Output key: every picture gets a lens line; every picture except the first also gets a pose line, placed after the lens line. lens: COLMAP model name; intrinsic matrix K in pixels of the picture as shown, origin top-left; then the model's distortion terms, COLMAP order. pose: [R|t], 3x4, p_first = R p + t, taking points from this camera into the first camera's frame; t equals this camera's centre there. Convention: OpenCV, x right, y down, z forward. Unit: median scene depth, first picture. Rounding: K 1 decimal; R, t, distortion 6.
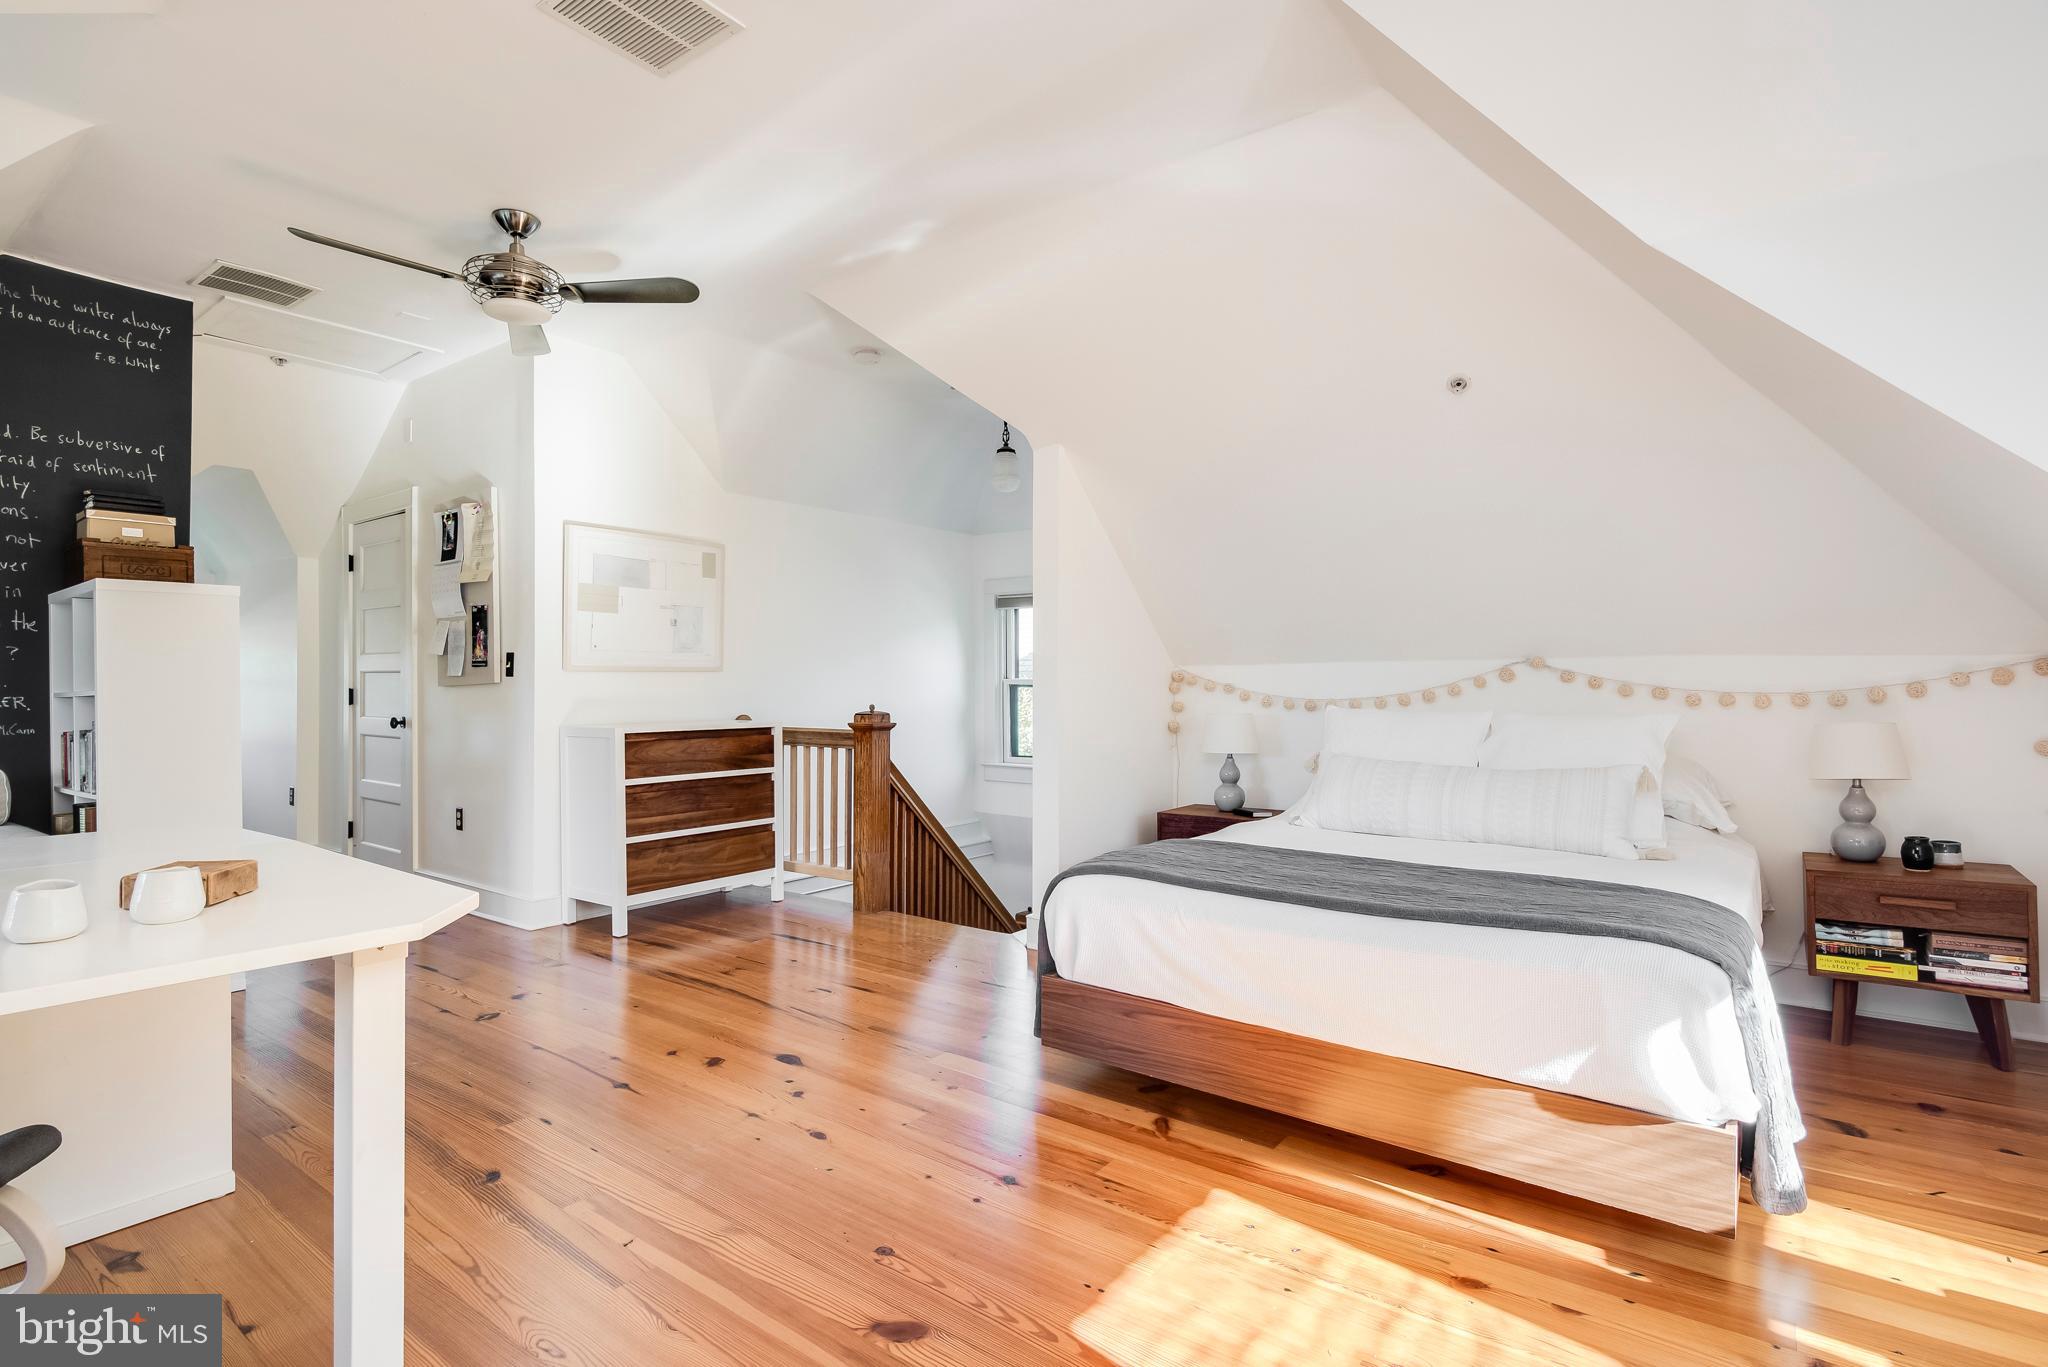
lens RADIAL K [[1013.4, 0, 1024.0], [0, 1013.4, 683.5], [0, 0, 1]] dist [-0.003066, -0.000360]
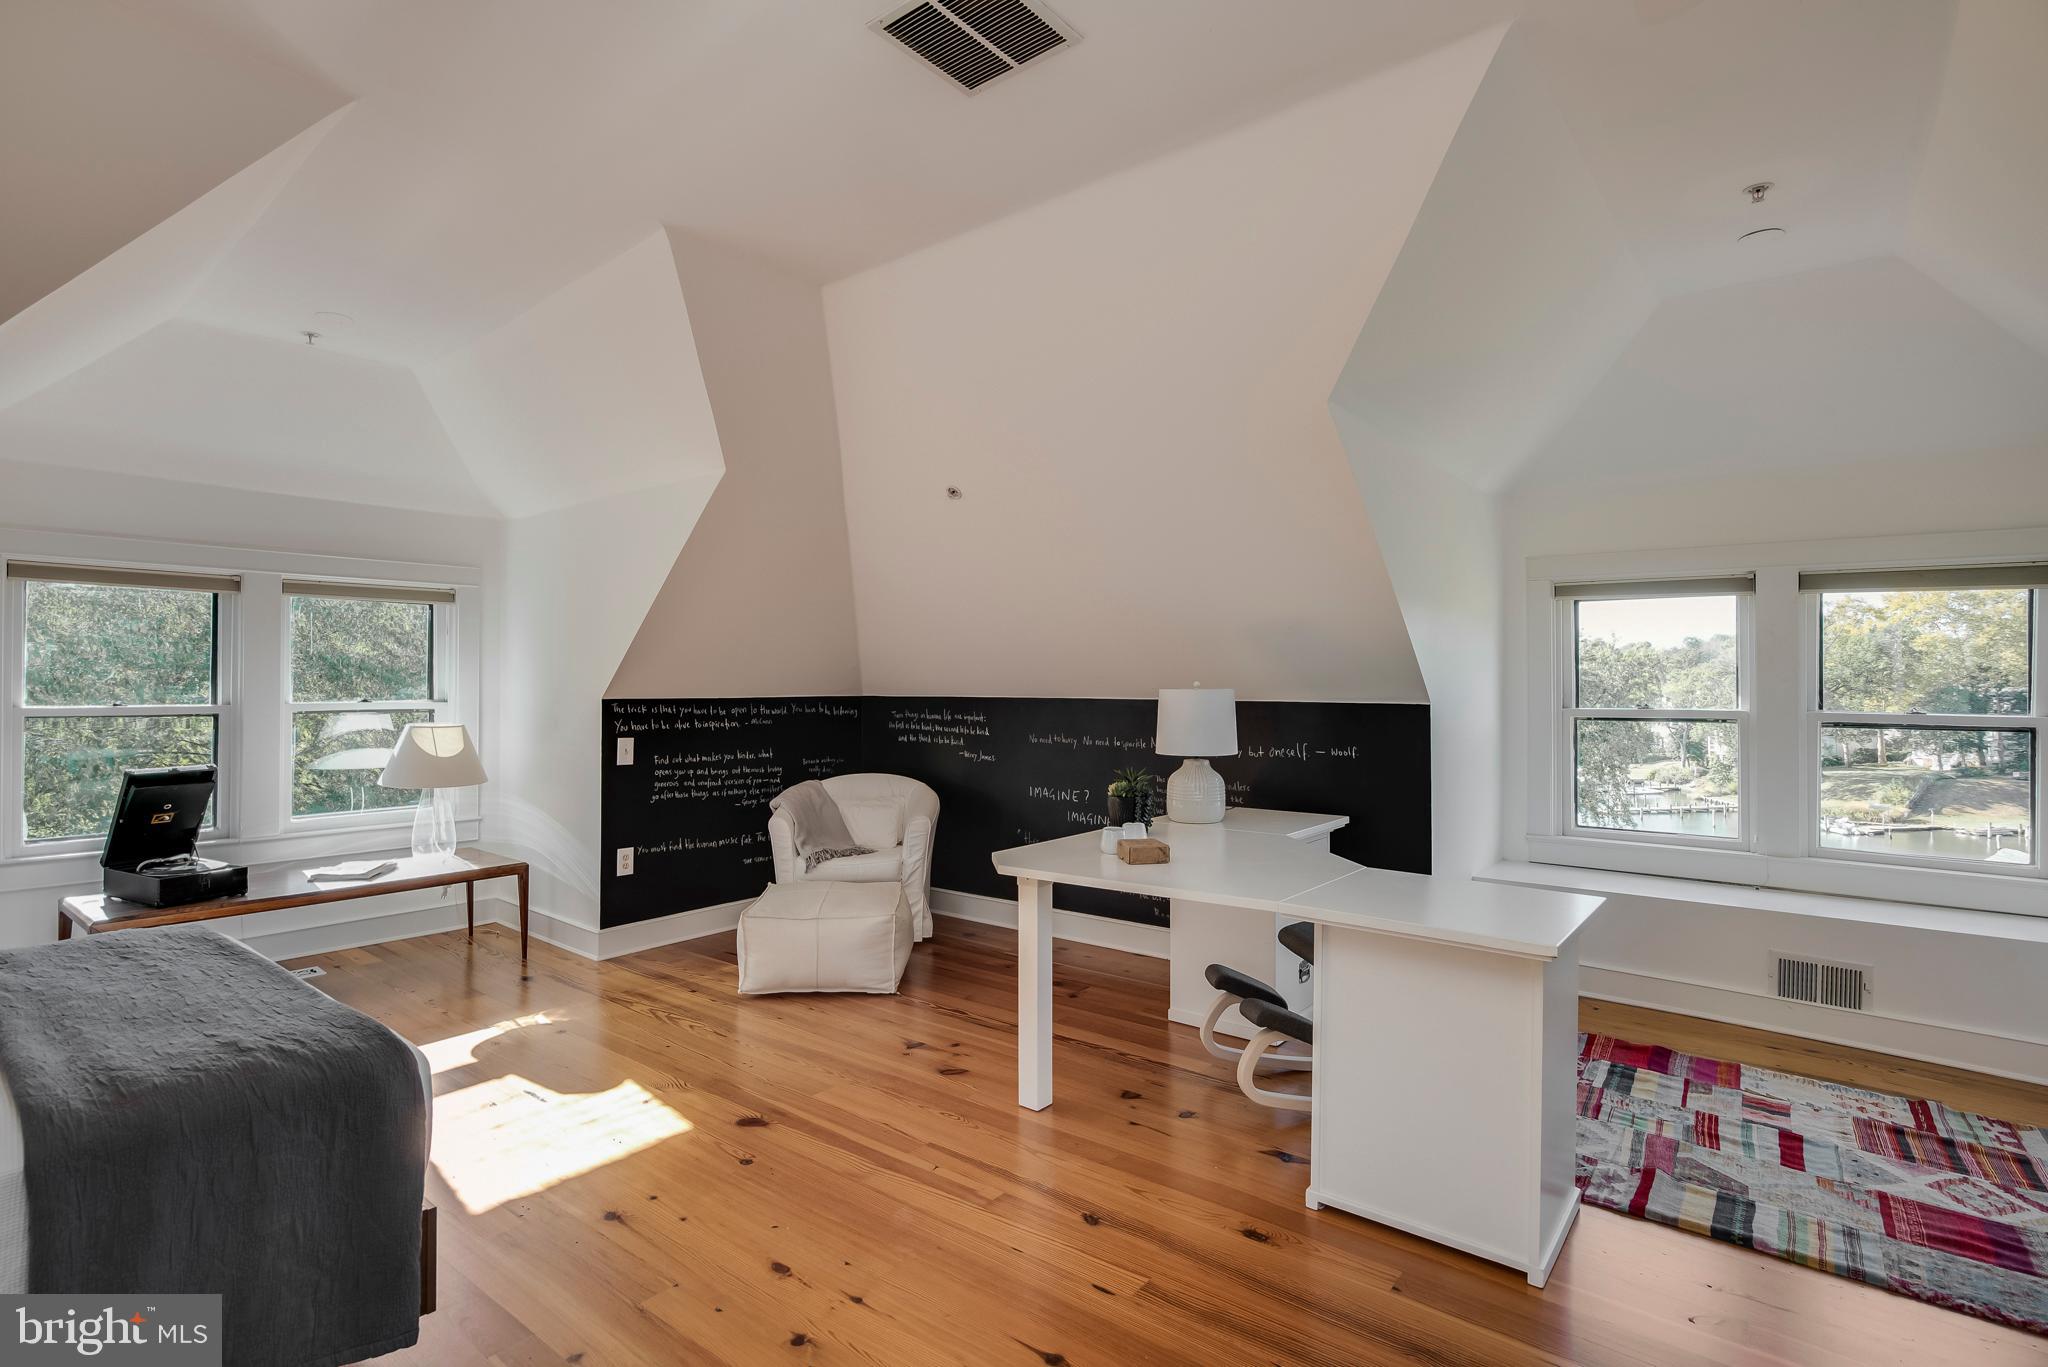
lens RADIAL K [[1013.4, 0, 1024.0], [0, 1013.4, 683.5], [0, 0, 1]] dist [-0.003066, -0.000360]
pose [[-0.999335, -0.000456, 0.036449, -0.298817], [-0.000571, 0.999995, -0.003136, -0.041890], [-0.036448, -0.003155, -0.999331, 1.252371]]
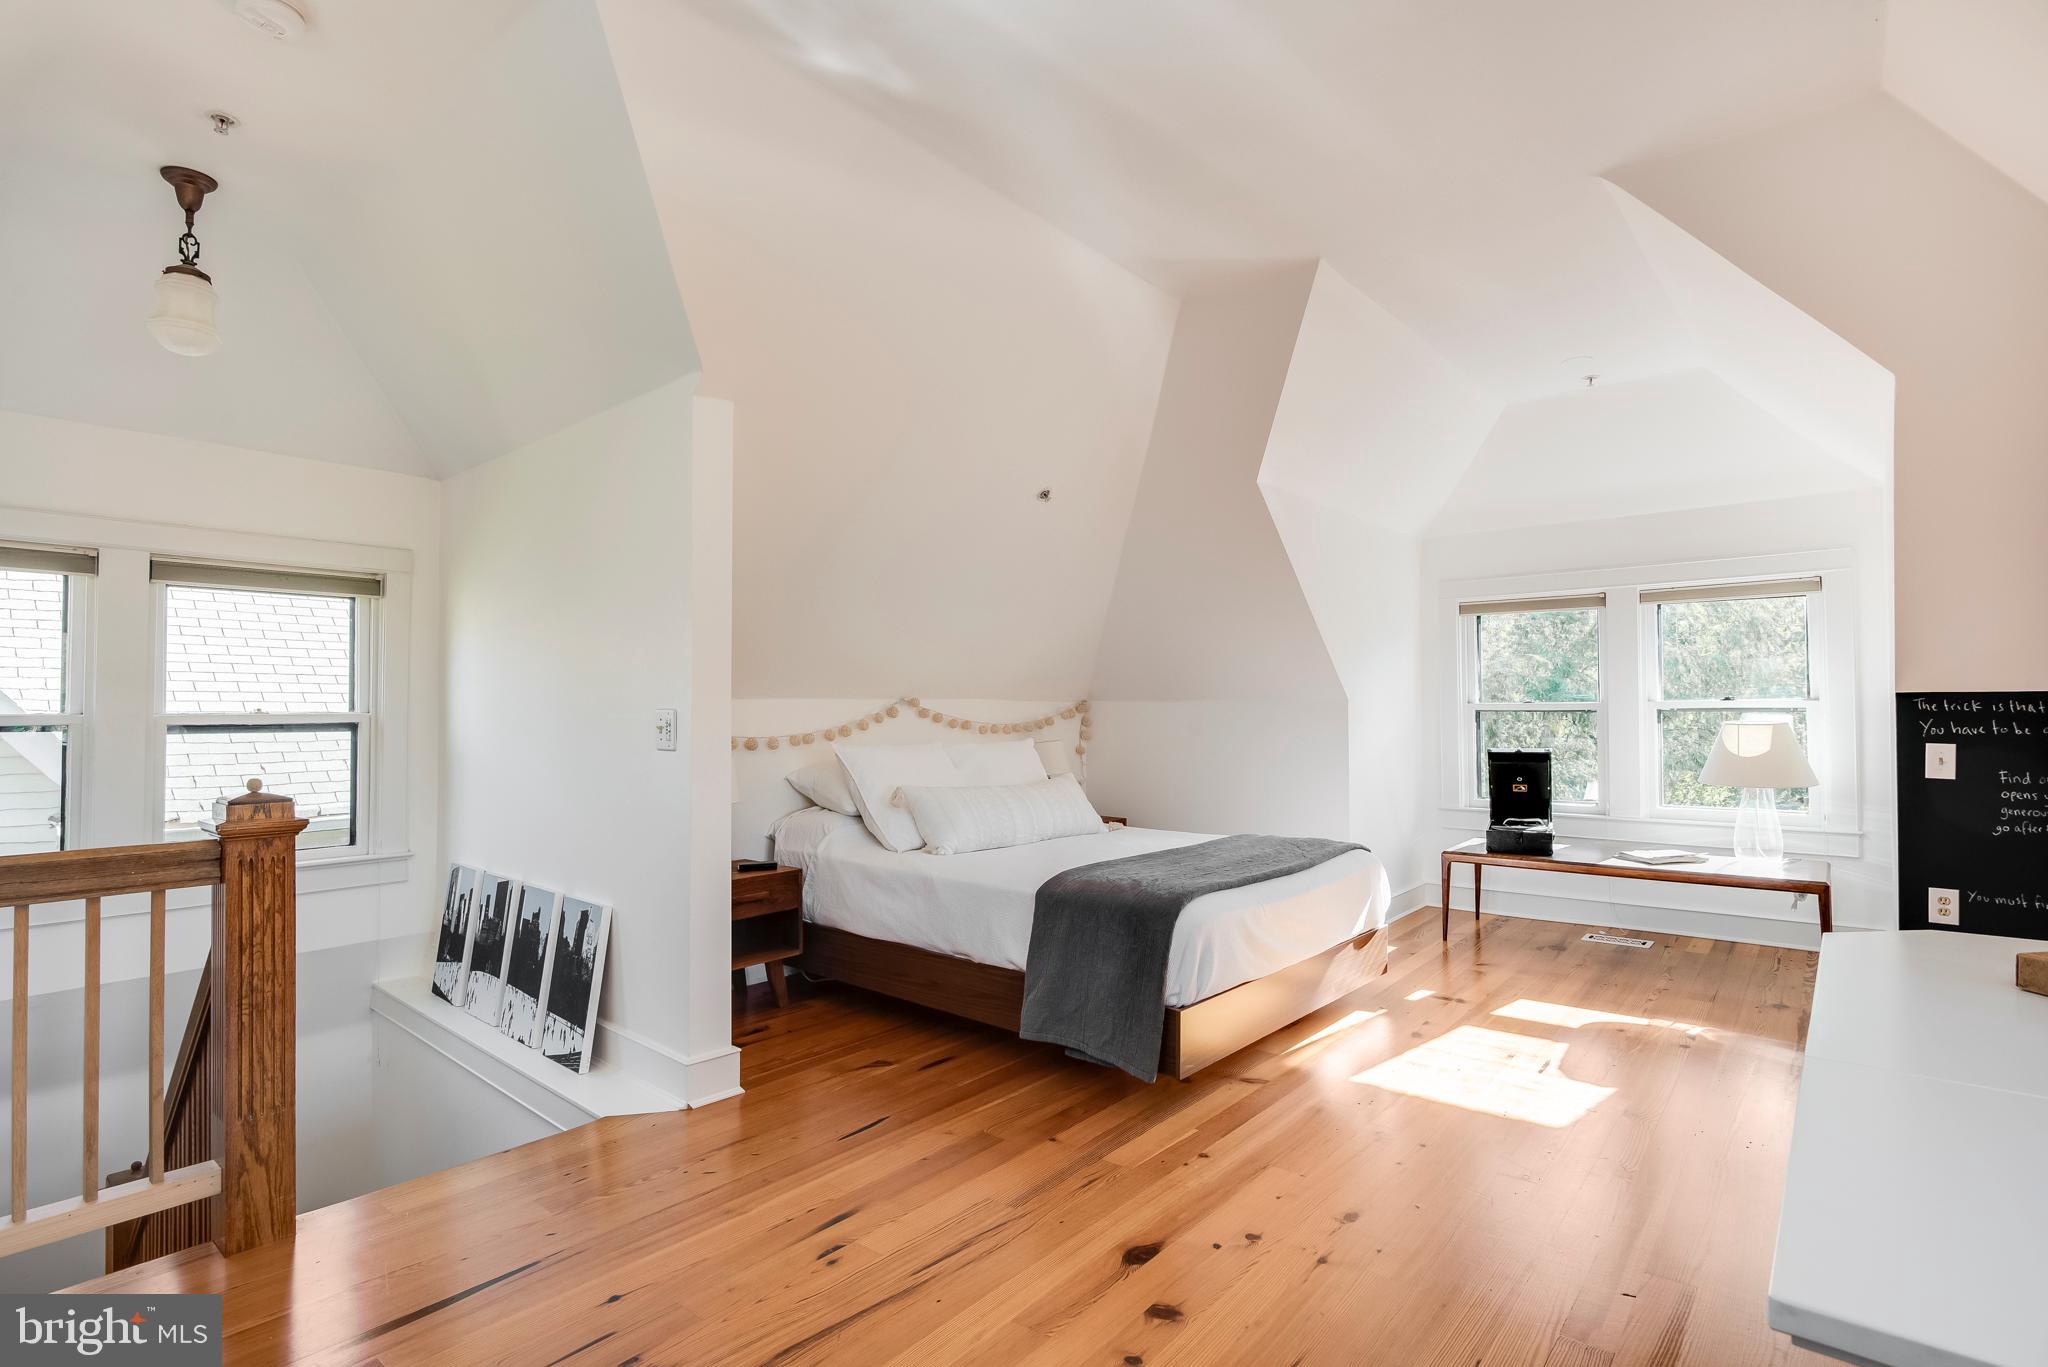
lens RADIAL K [[997.5, 0, 1013.9], [0, 997.5, 714.8], [0, 0, 1]] dist [-0.002144, -0.000359]
pose [[0.066141, -0.005642, 0.997794, -0.752394], [0.002134, 0.999983, 0.005512, -0.012740], [-0.997808, 0.001765, 0.066151, 0.832187]]
